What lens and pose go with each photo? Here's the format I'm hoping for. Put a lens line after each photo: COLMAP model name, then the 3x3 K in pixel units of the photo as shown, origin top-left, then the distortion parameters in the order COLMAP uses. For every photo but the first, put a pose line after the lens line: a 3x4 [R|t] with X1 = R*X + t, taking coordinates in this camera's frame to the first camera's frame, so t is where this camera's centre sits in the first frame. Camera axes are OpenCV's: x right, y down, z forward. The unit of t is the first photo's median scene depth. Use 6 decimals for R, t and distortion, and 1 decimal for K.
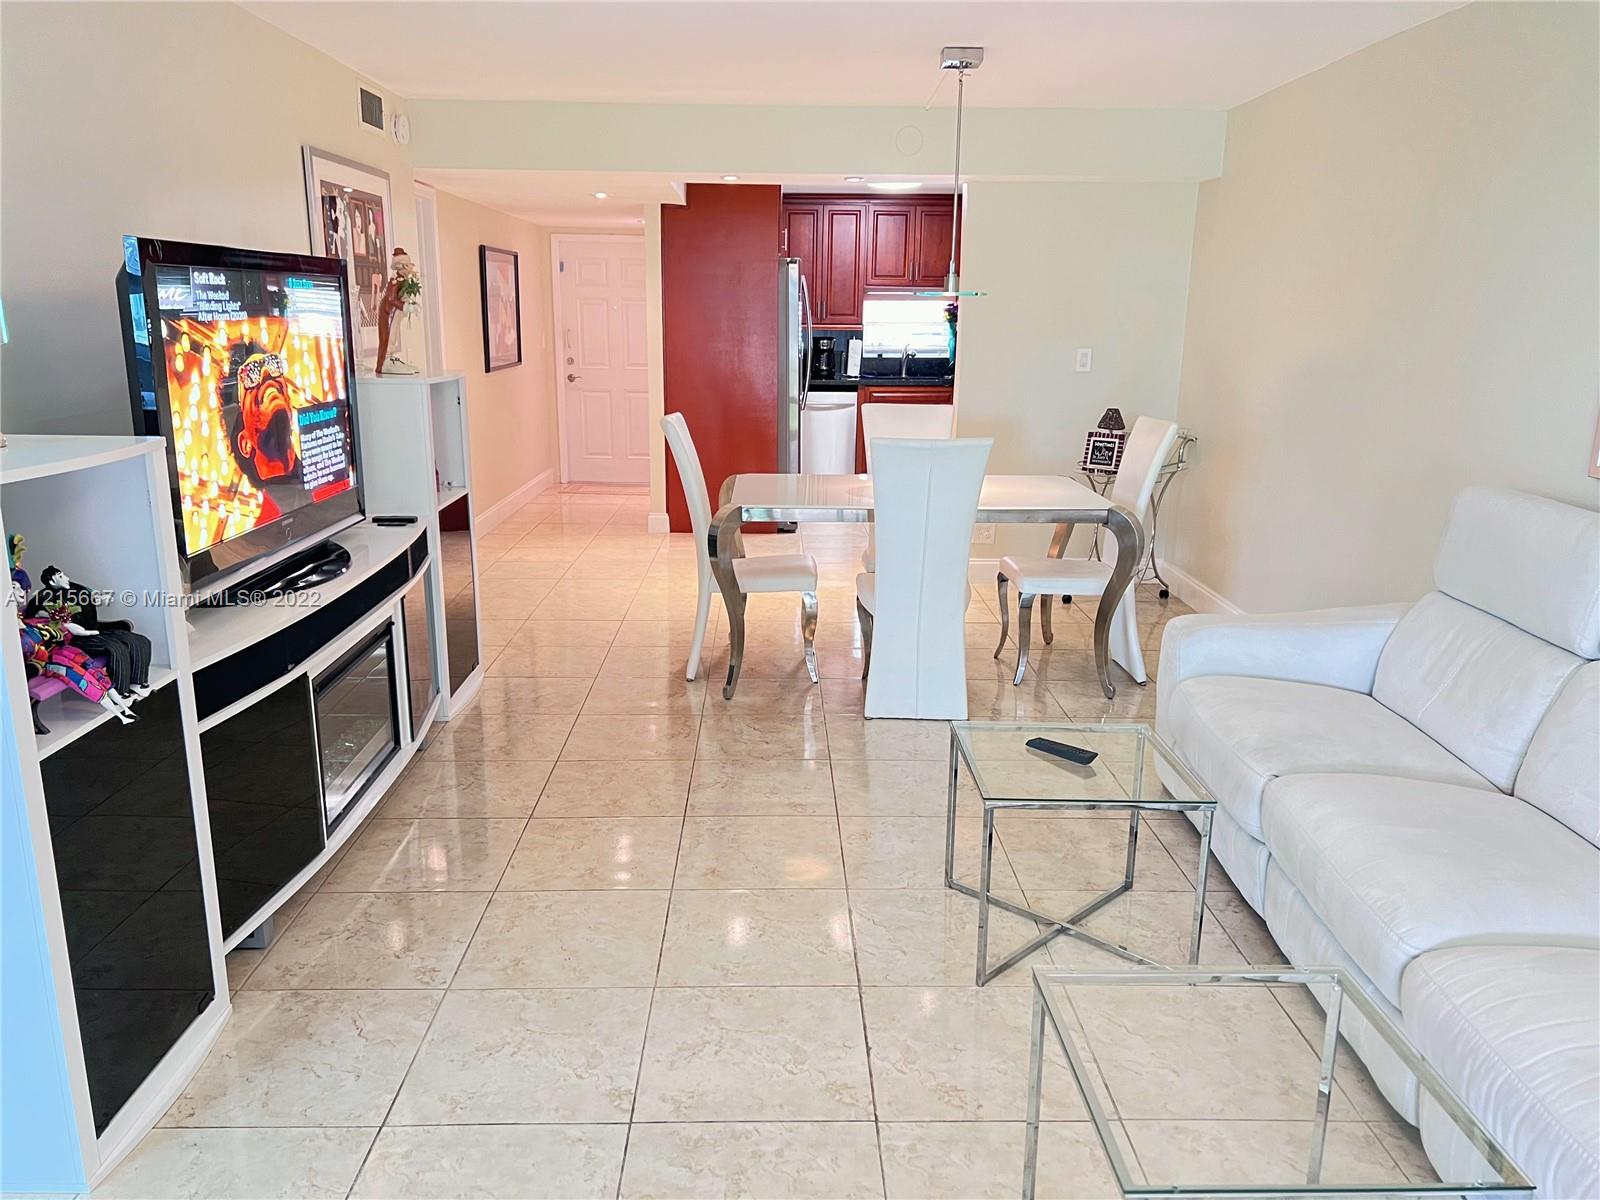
lens RADIAL K [[1196.1, 0, 795.9], [0, 1196.1, 616.7], [0, 0, 1]] dist [0.060828, -0.069302]
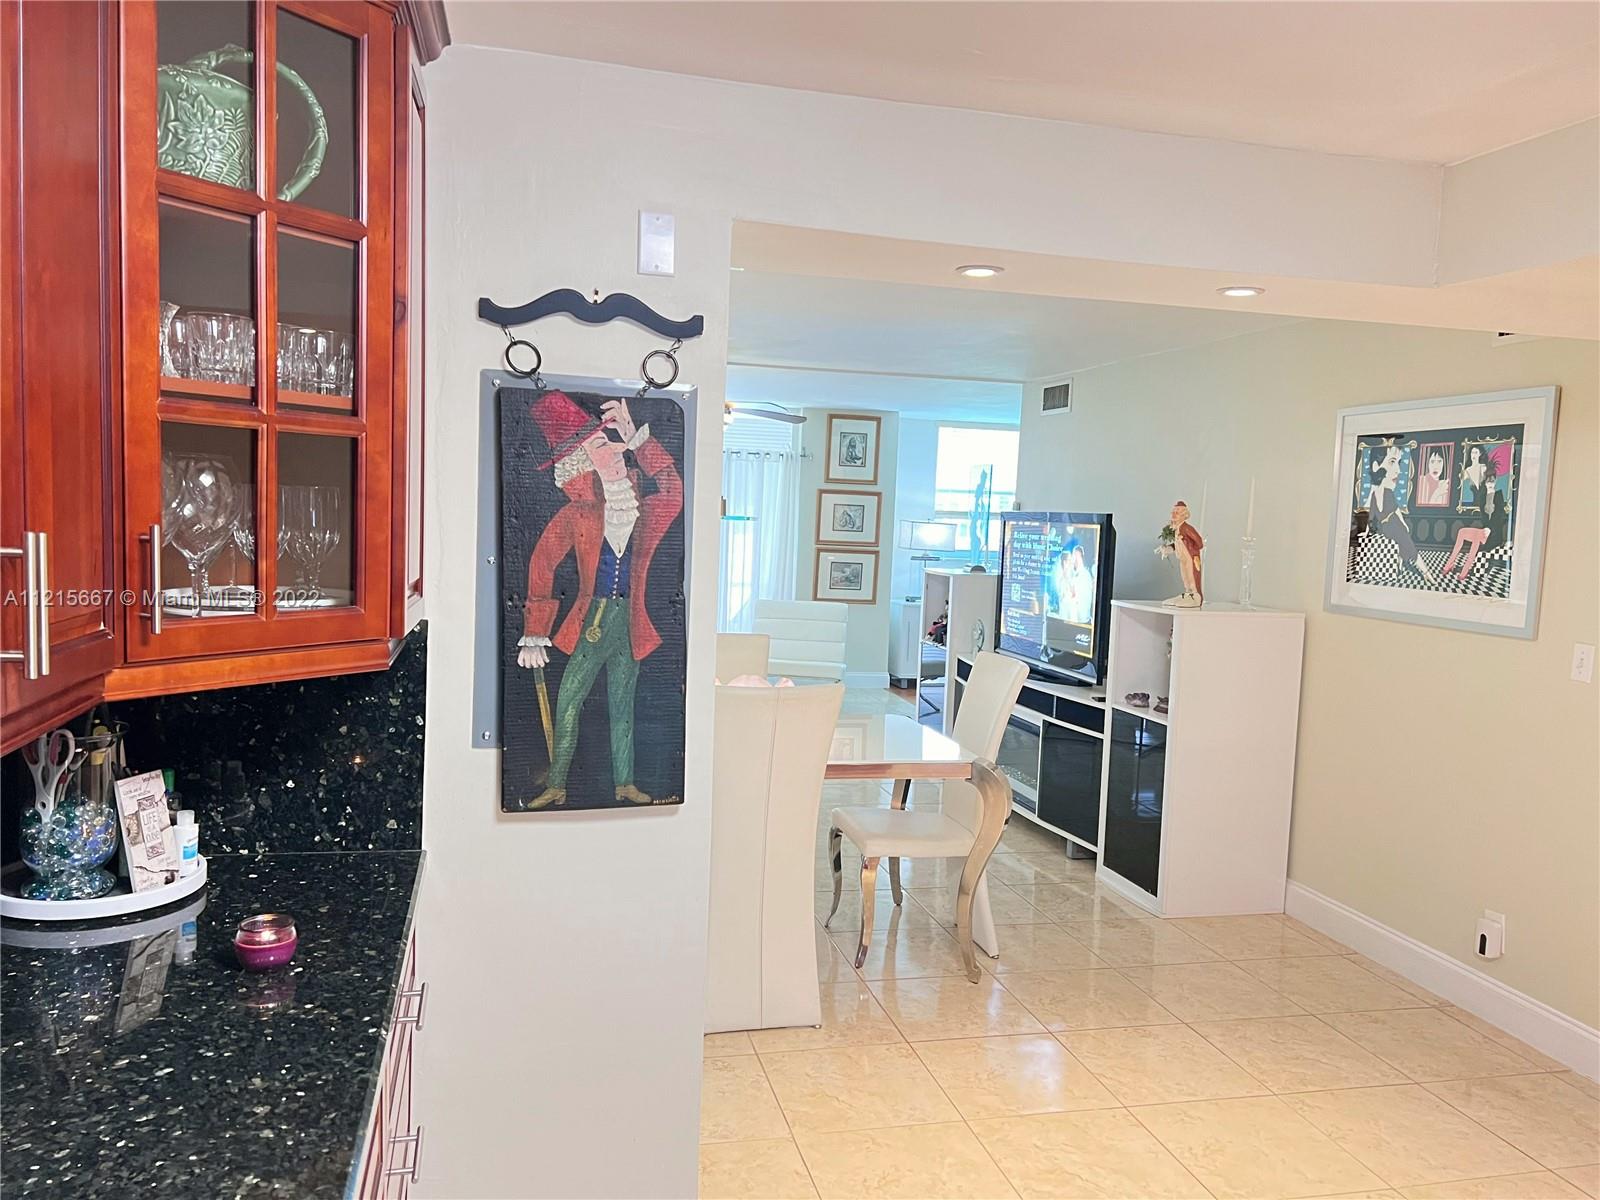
lens RADIAL K [[1196.1, 0, 803.0], [0, 1196.1, 607.1], [0, 0, 1]] dist [0.060828, -0.069302]
pose [[-0.972312, -0.027959, -0.232009, 0.256272], [-0.103017, 0.942424, 0.318158, -0.466675], [0.209756, 0.333250, -0.919210, 1.746338]]
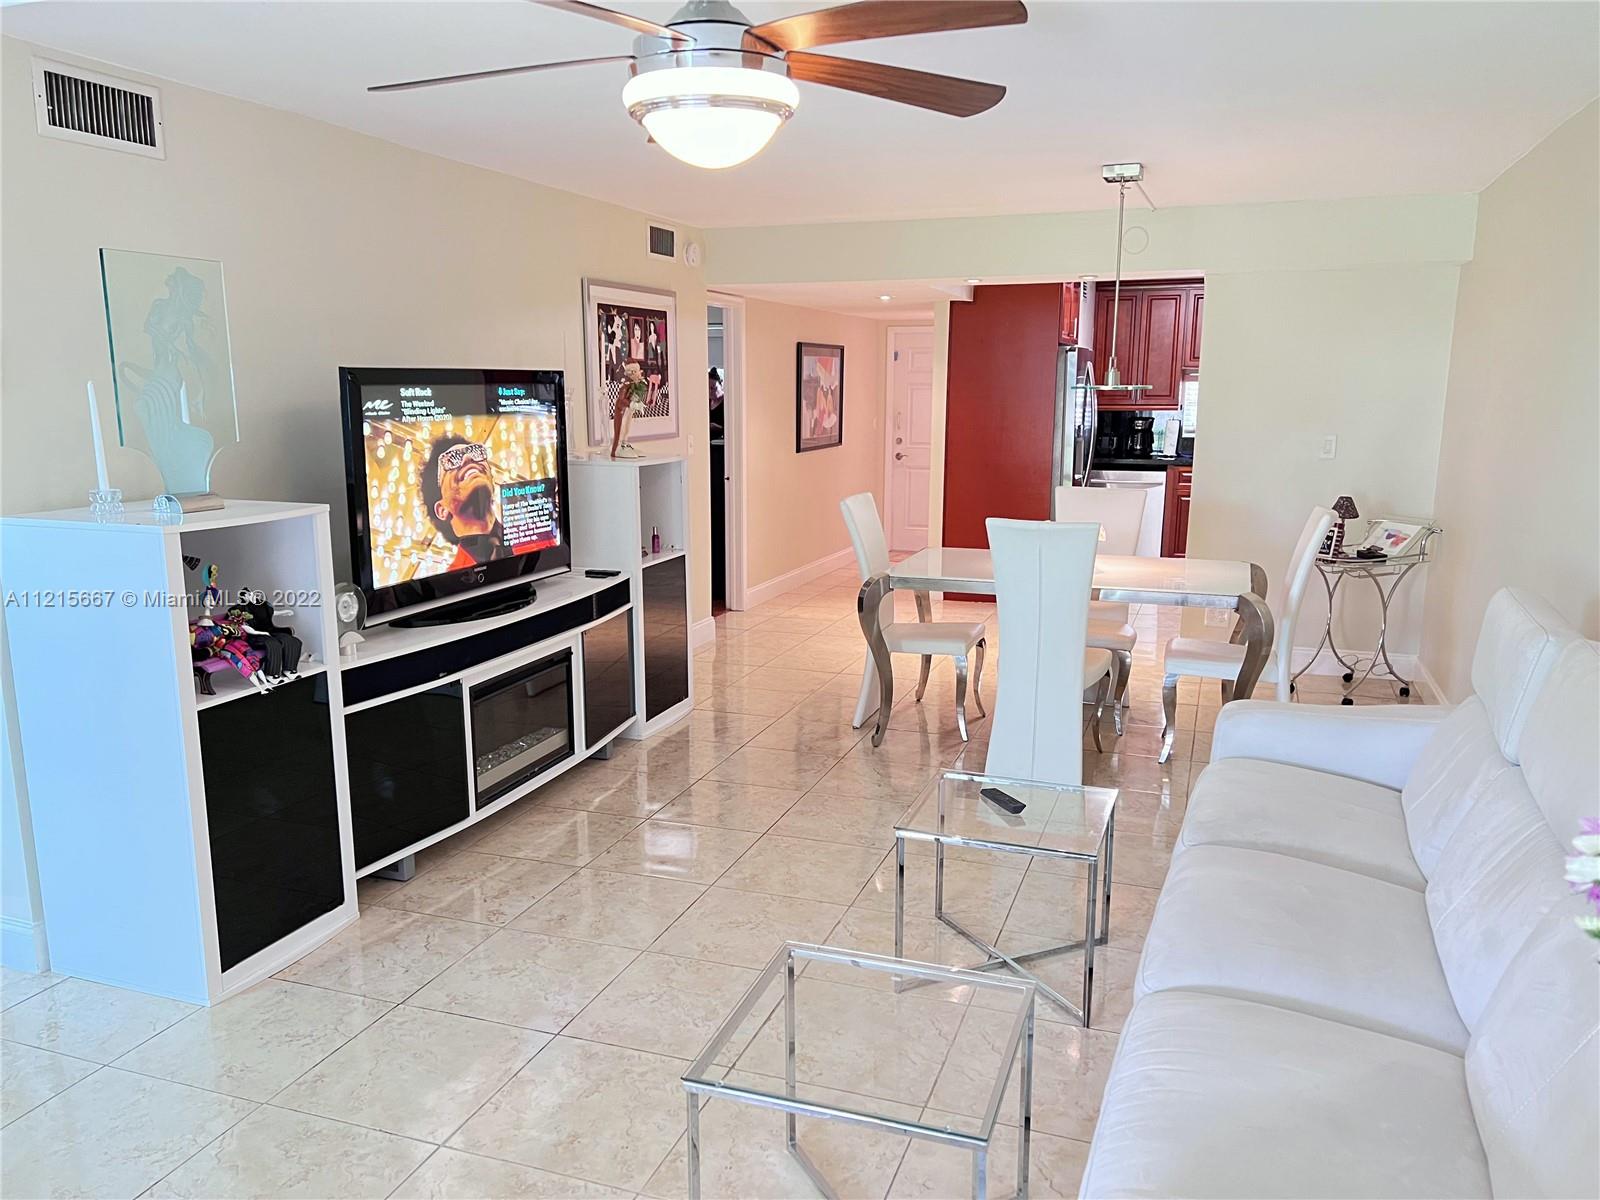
lens RADIAL K [[1196.1, 0, 805.6], [0, 1196.1, 614.1], [0, 0, 1]] dist [0.060828, -0.069302]
pose [[0.937370, 0.058282, -0.343425, 0.243617], [-0.078904, 0.995803, -0.046369, 0.002522], [0.339282, 0.070563, 0.938035, -0.075587]]
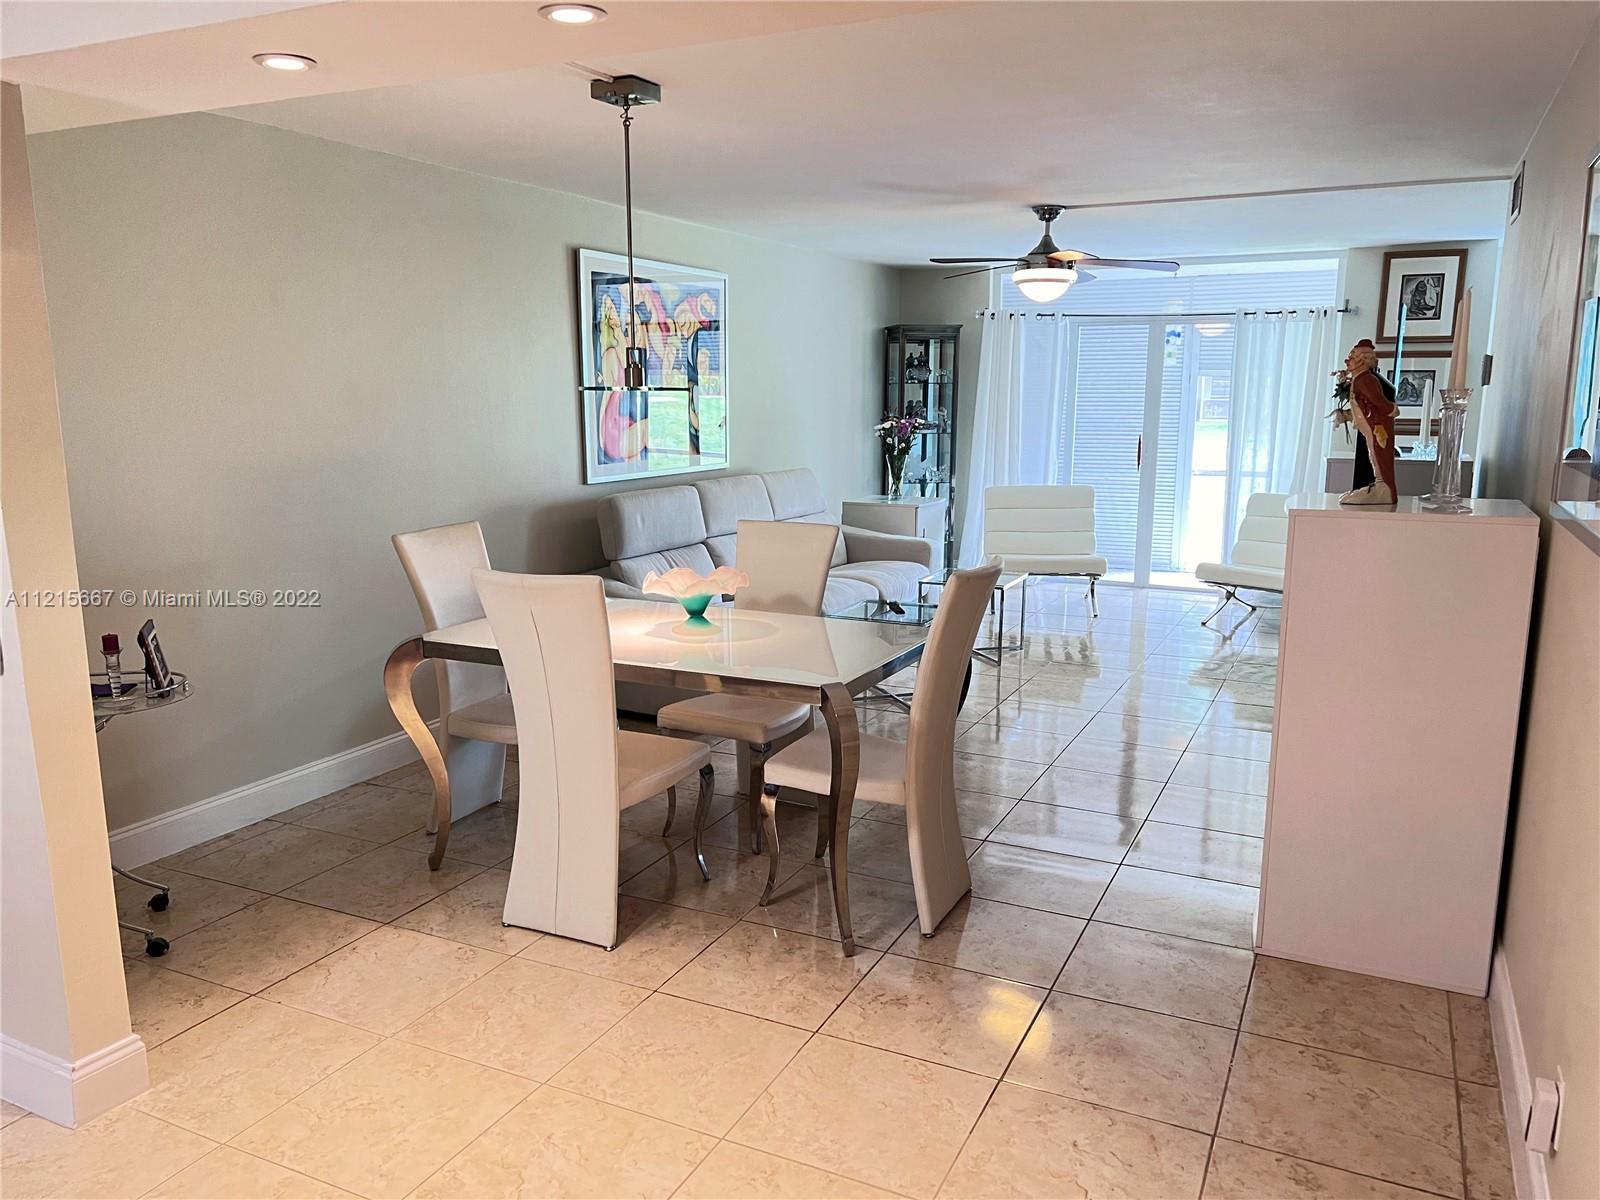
lens RADIAL K [[1196.1, 0, 801.2], [0, 1196.1, 605.9], [0, 0, 1]] dist [0.060828, -0.069302]
pose [[-0.894159, -0.088861, 0.438842, -0.309955], [0.104551, 0.911577, 0.397613, -0.422125], [-0.435371, 0.401411, -0.805805, 1.573446]]
